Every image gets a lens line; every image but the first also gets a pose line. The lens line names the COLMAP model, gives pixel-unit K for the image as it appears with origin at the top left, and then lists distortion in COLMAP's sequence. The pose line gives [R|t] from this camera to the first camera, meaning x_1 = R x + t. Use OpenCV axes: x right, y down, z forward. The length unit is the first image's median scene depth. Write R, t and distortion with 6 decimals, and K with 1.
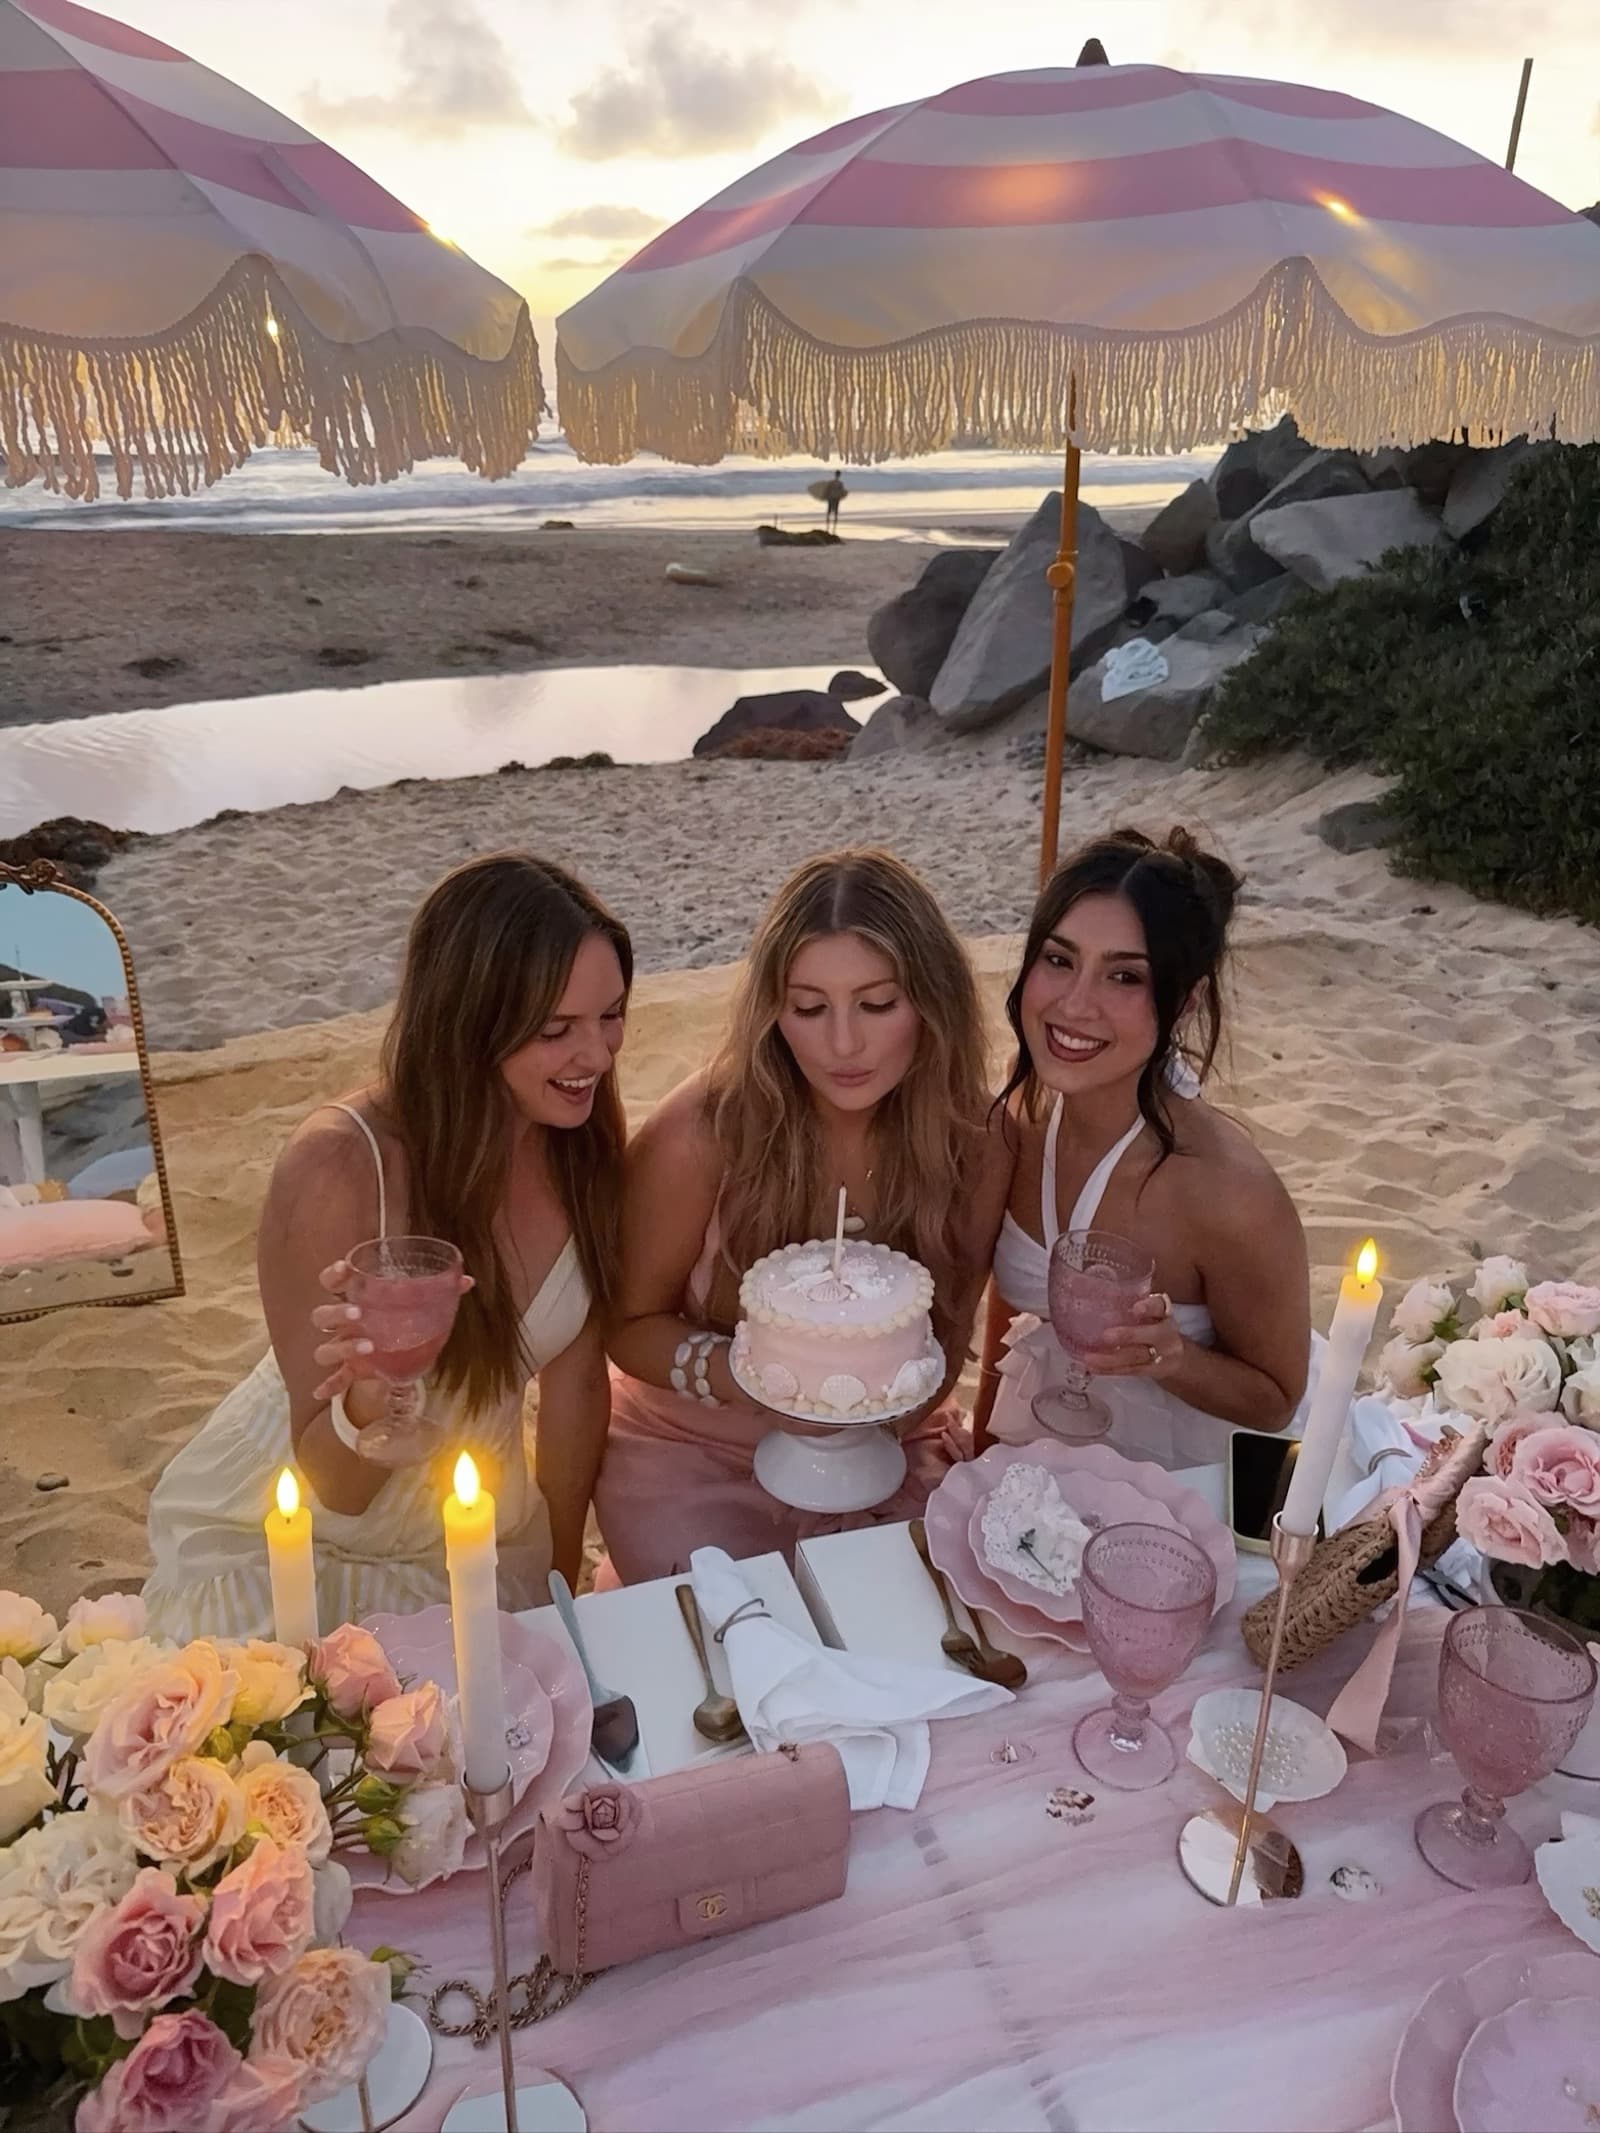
lens RADIAL K [[1460.2, 0, 800.0], [0, 1460.2, 1066.5], [0, 0, 1]] dist [0.077376, -0.110566]
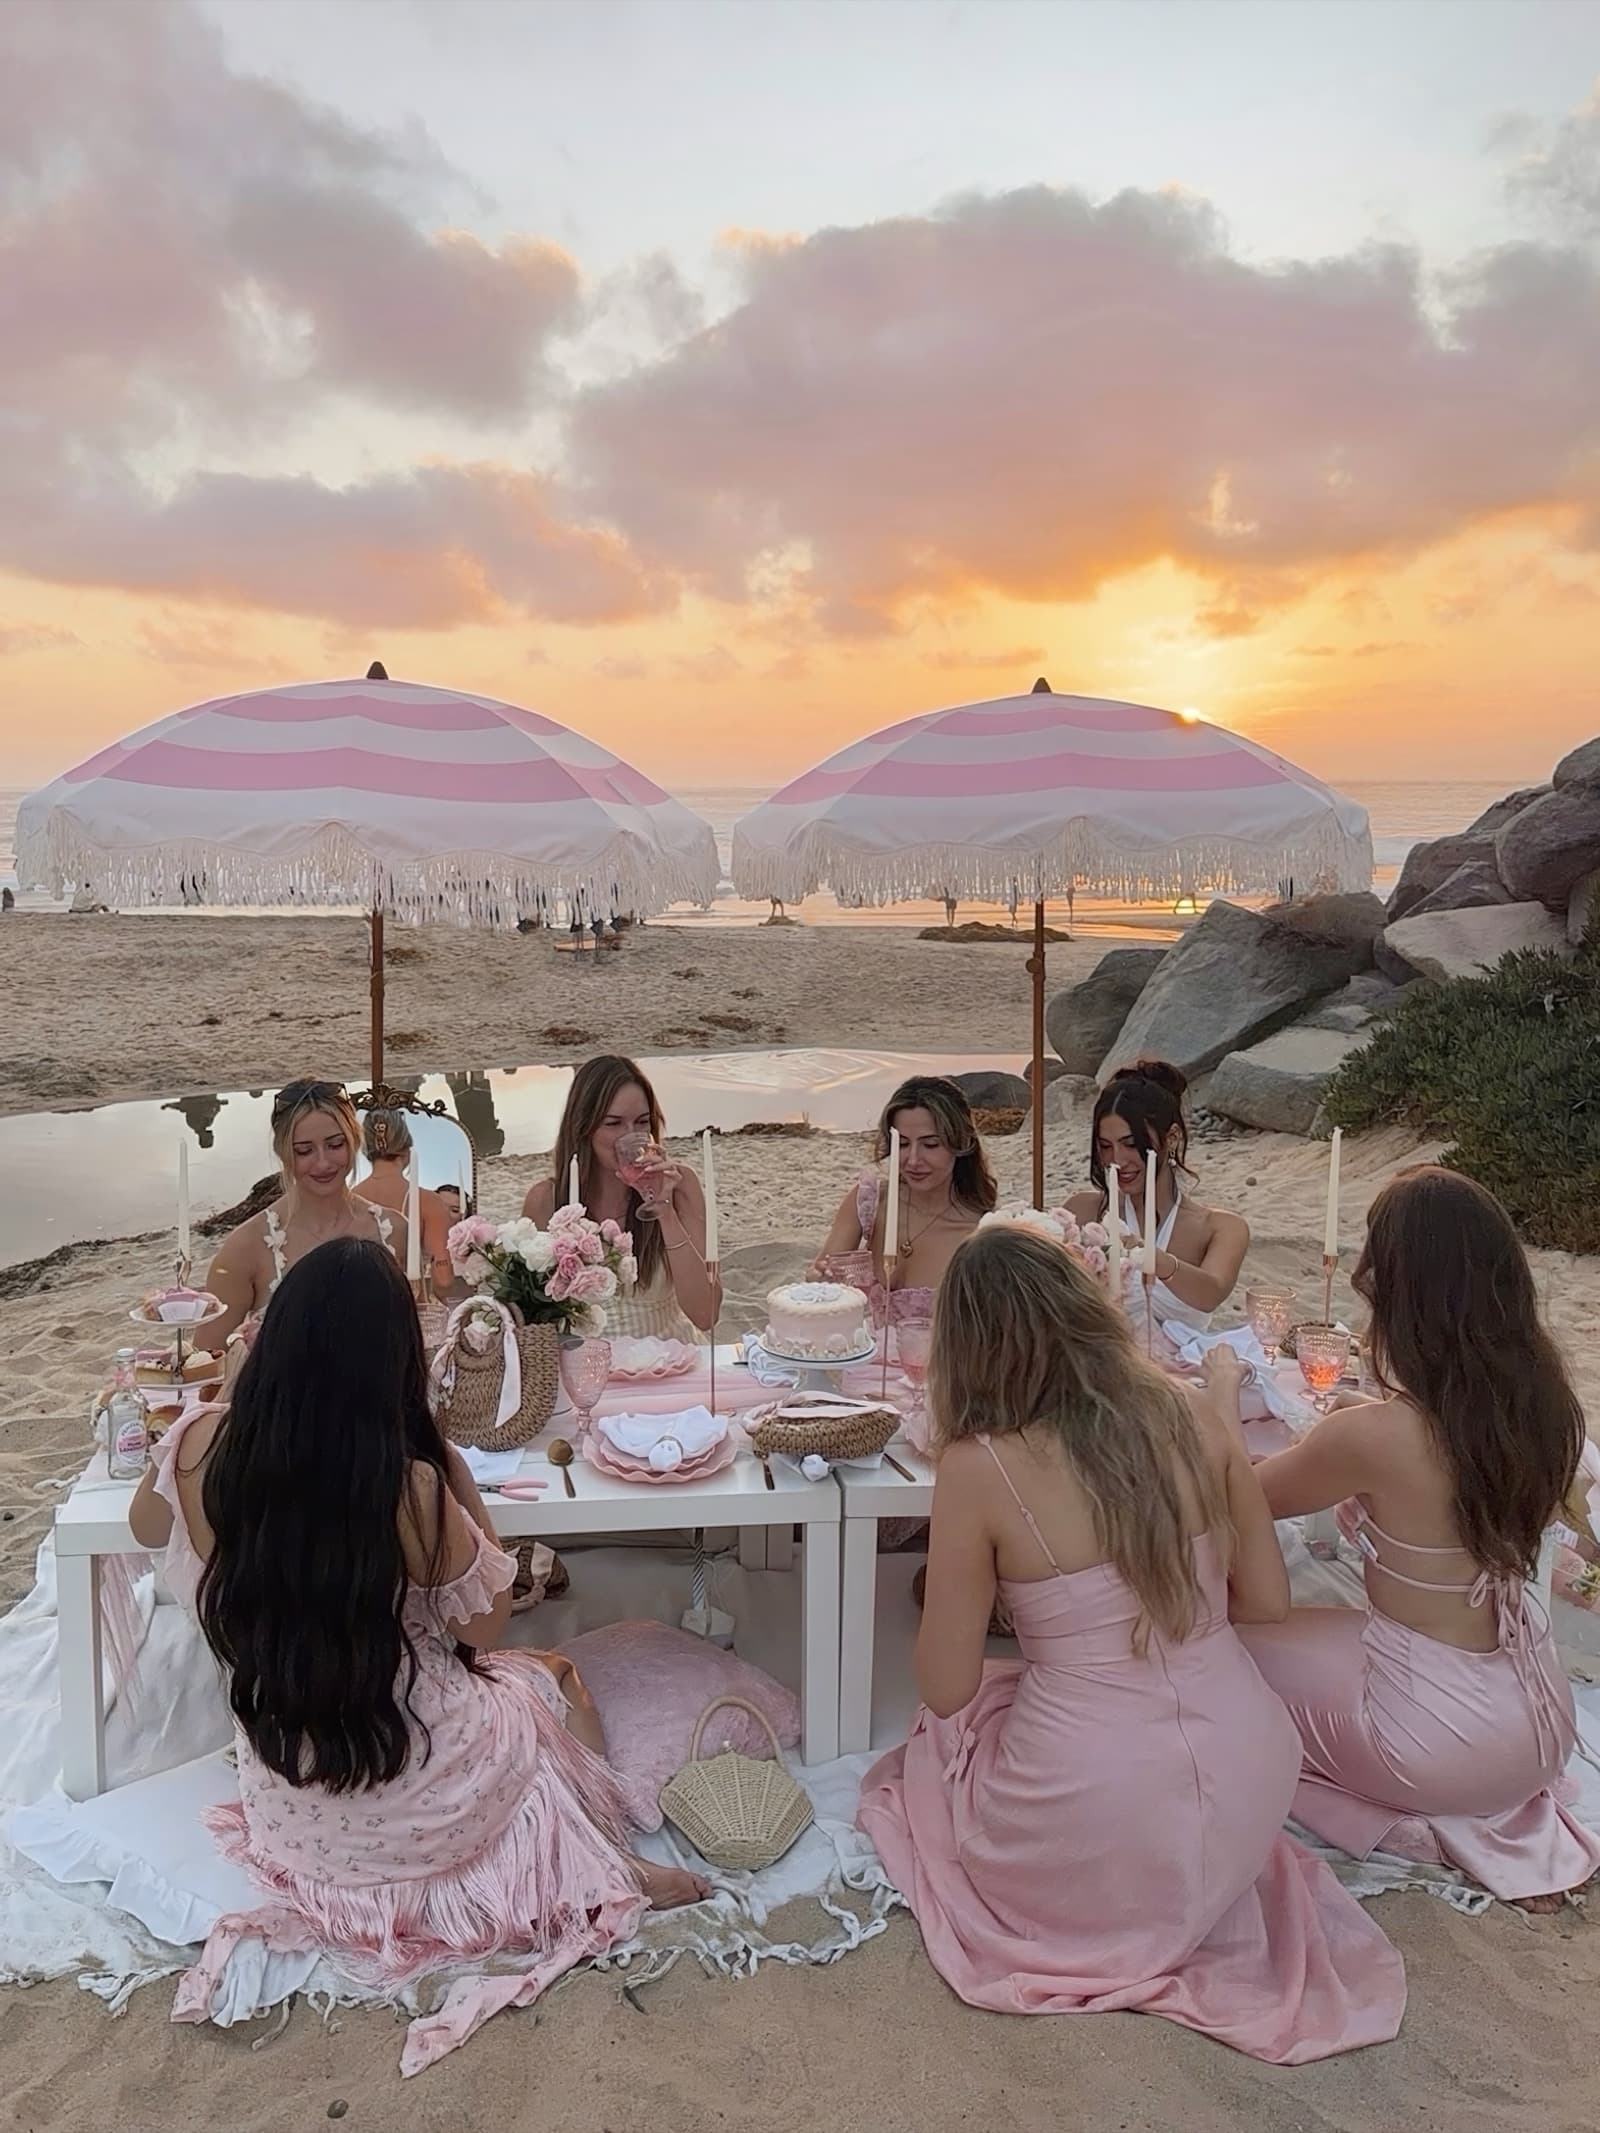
lens RADIAL K [[2749.2, 0, 826.1], [0, 2749.2, 1062.5], [0, 0, 1]] dist [0.305780, -1.352063]
pose [[0.985517, 0.019198, -0.168485, 0.245047], [-0.067010, 0.956795, -0.282938, 0.335883], [0.155774, 0.290130, 0.944224, -0.978487]]
